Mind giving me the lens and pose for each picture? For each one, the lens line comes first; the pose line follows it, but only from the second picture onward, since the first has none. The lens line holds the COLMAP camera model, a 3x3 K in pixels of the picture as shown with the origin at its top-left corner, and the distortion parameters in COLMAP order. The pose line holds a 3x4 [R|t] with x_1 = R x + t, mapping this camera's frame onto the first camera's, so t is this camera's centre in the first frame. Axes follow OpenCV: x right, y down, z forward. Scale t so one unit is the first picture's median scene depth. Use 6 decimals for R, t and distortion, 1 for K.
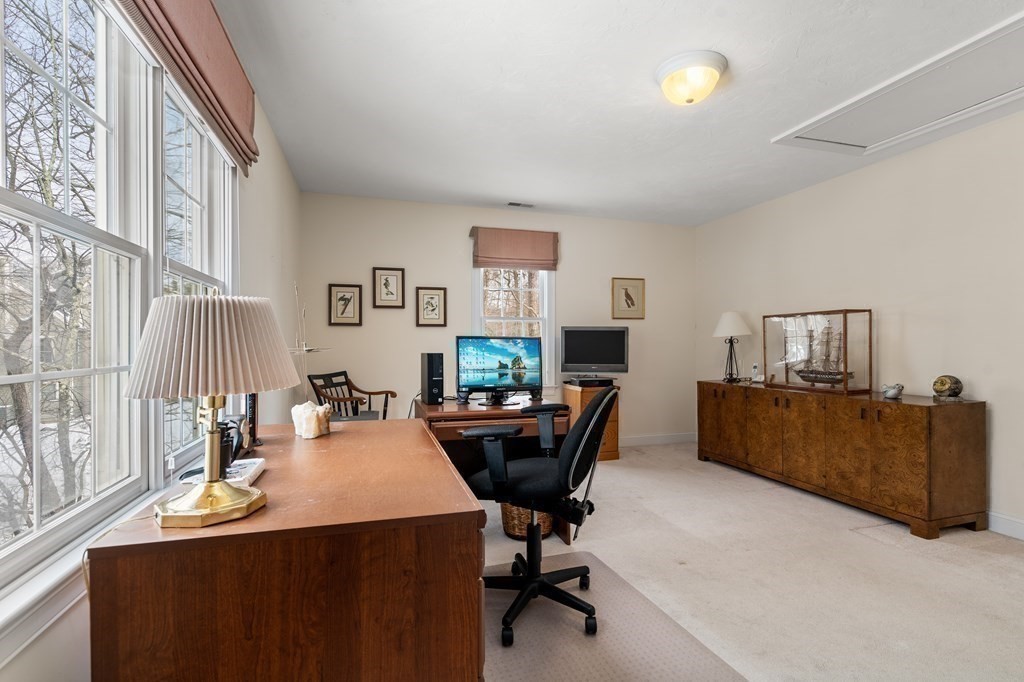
lens RADIAL K [[478.6, 0, 511.4], [0, 478.6, 346.1], [0, 0, 1]] dist [-0.001878, 0.001469]
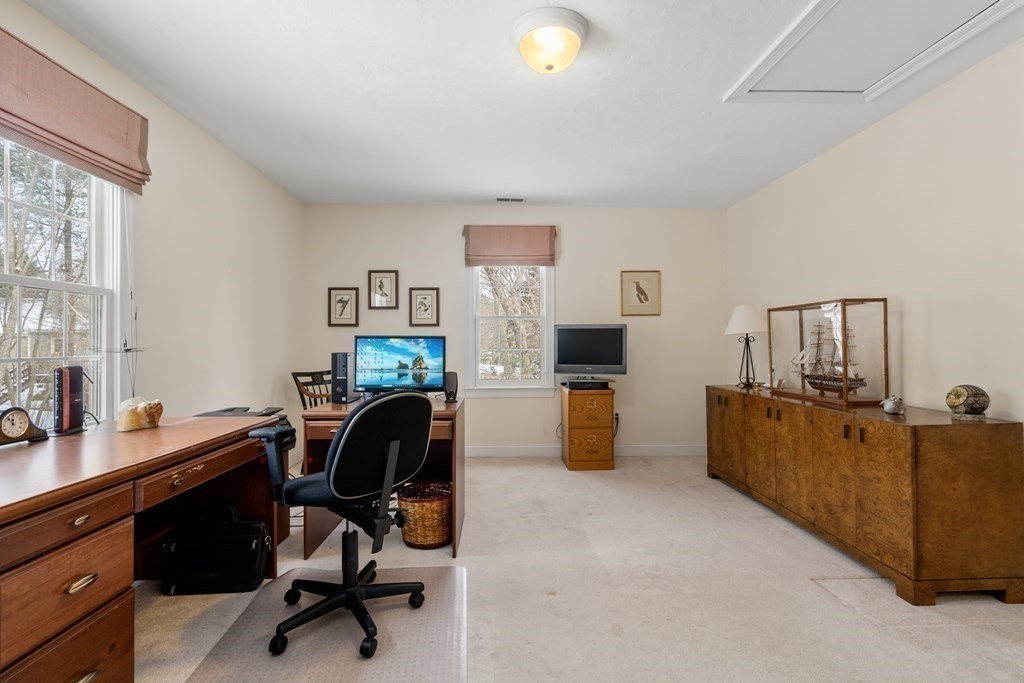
lens RADIAL K [[478.6, 0, 505.8], [0, 478.6, 340.5], [0, 0, 1]] dist [-0.001878, 0.001469]
pose [[0.966000, -0.003780, -0.258515, 0.346282], [0.001089, 0.999944, -0.010552, 0.000004], [0.258540, 0.009912, 0.965950, 0.087398]]
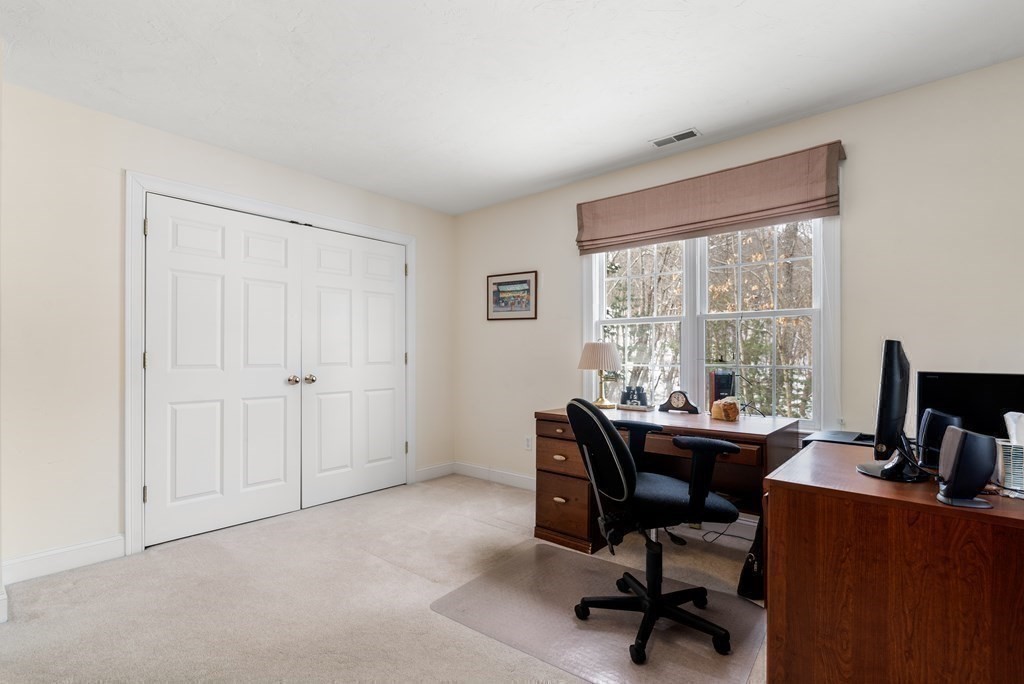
lens RADIAL K [[478.6, 0, 515.3], [0, 478.6, 348.9], [0, 0, 1]] dist [-0.001878, 0.001469]
pose [[-0.824507, -0.003646, -0.565840, 0.481164], [-0.000499, 0.999984, -0.005716, -0.009658], [0.565852, -0.004430, -0.824495, 0.941967]]
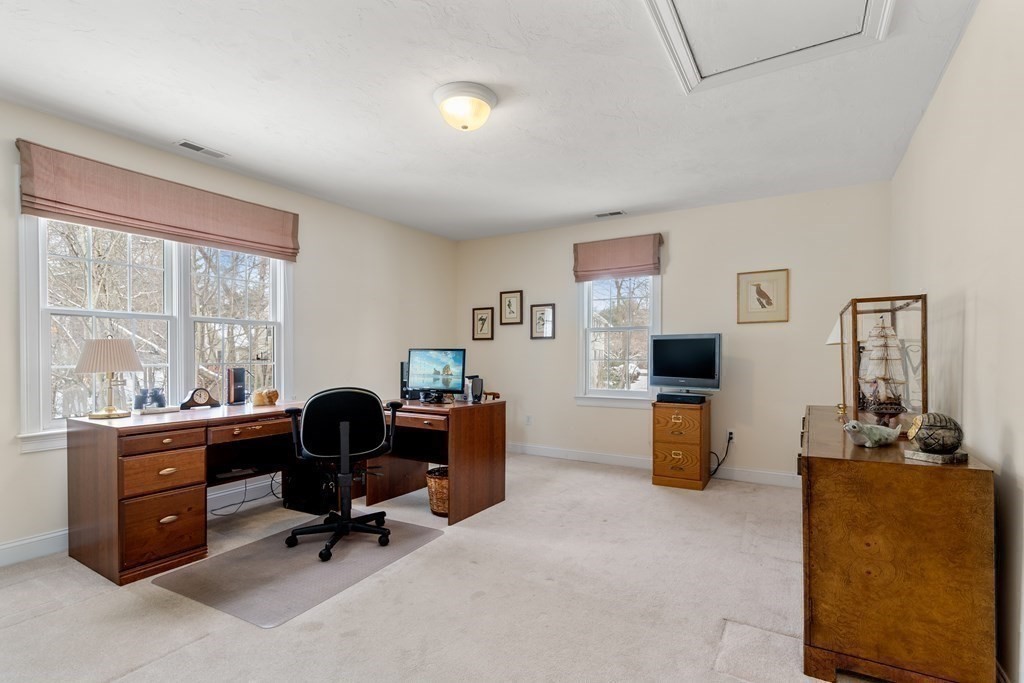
lens RADIAL K [[478.6, 0, 502.8], [0, 478.6, 353.9], [0, 0, 1]] dist [-0.001878, 0.001469]
pose [[0.671853, -0.001068, -0.740684, 0.809670], [-0.001460, 0.999995, -0.002766, -0.002882], [0.740683, 0.002939, 0.671848, 0.227844]]
